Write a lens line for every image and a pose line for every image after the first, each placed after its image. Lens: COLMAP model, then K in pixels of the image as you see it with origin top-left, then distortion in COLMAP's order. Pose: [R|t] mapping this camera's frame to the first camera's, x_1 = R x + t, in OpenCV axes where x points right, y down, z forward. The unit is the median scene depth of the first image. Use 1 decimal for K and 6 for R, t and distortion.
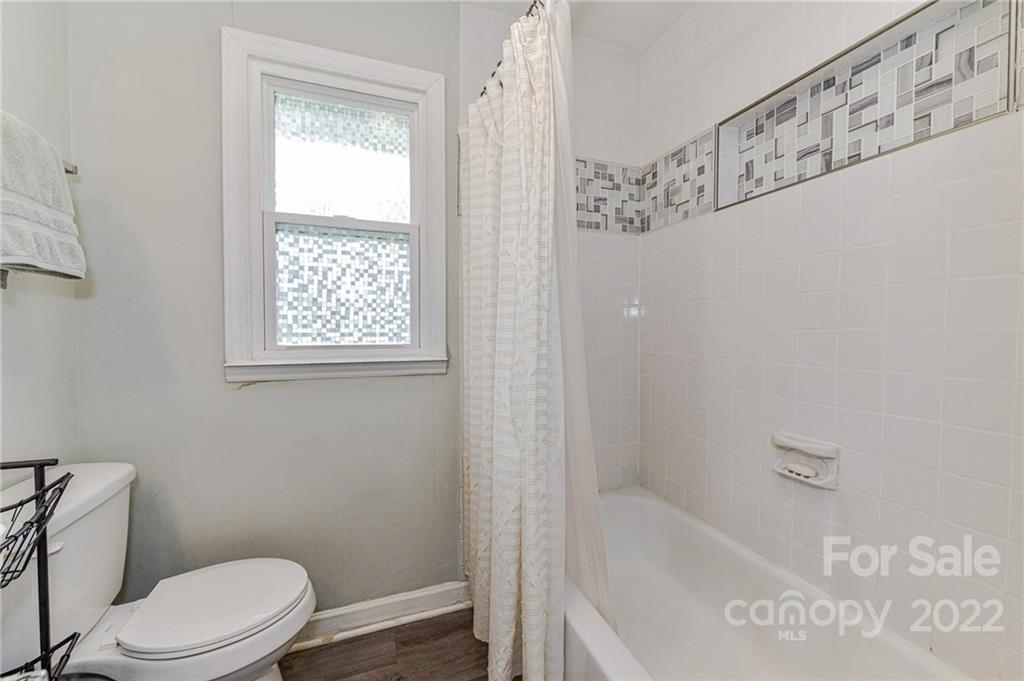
lens RADIAL K [[403.6, 0, 510.7], [0, 403.6, 339.7], [0, 0, 1]] dist [0.002690, -0.001745]
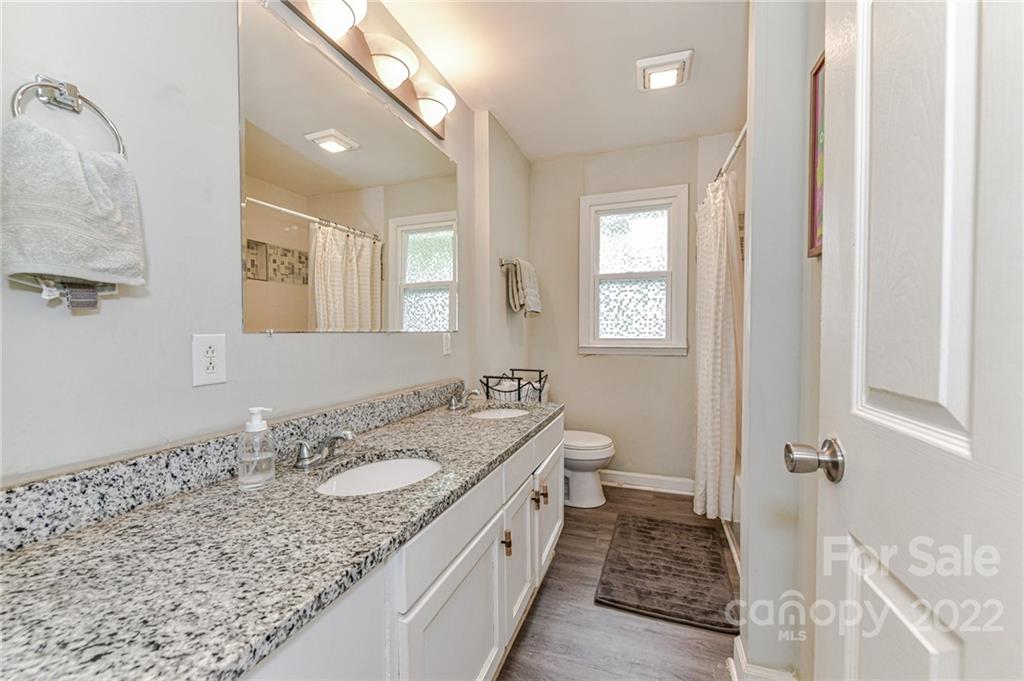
lens RADIAL K [[403.6, 0, 507.1], [0, 403.6, 339.3], [0, 0, 1]] dist [0.002690, -0.001745]
pose [[0.763496, 0.014312, -0.645654, 0.403964], [-0.013436, 0.999890, 0.006276, 0.014962], [0.645673, 0.003883, 0.763604, -0.895389]]
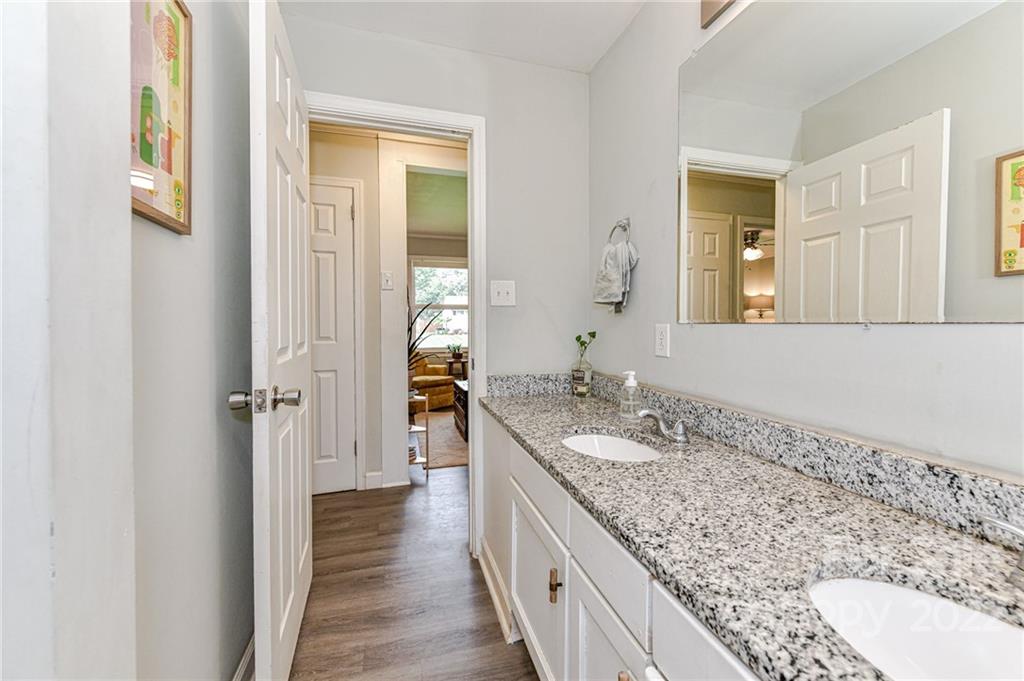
lens RADIAL K [[403.6, 0, 510.6], [0, 403.6, 334.1], [0, 0, 1]] dist [0.002690, -0.001745]
pose [[-0.997485, -0.001743, 0.070860, -0.517511], [0.001288, 0.999087, 0.042708, -0.016551], [-0.070869, 0.042691, -0.996572, 1.447959]]
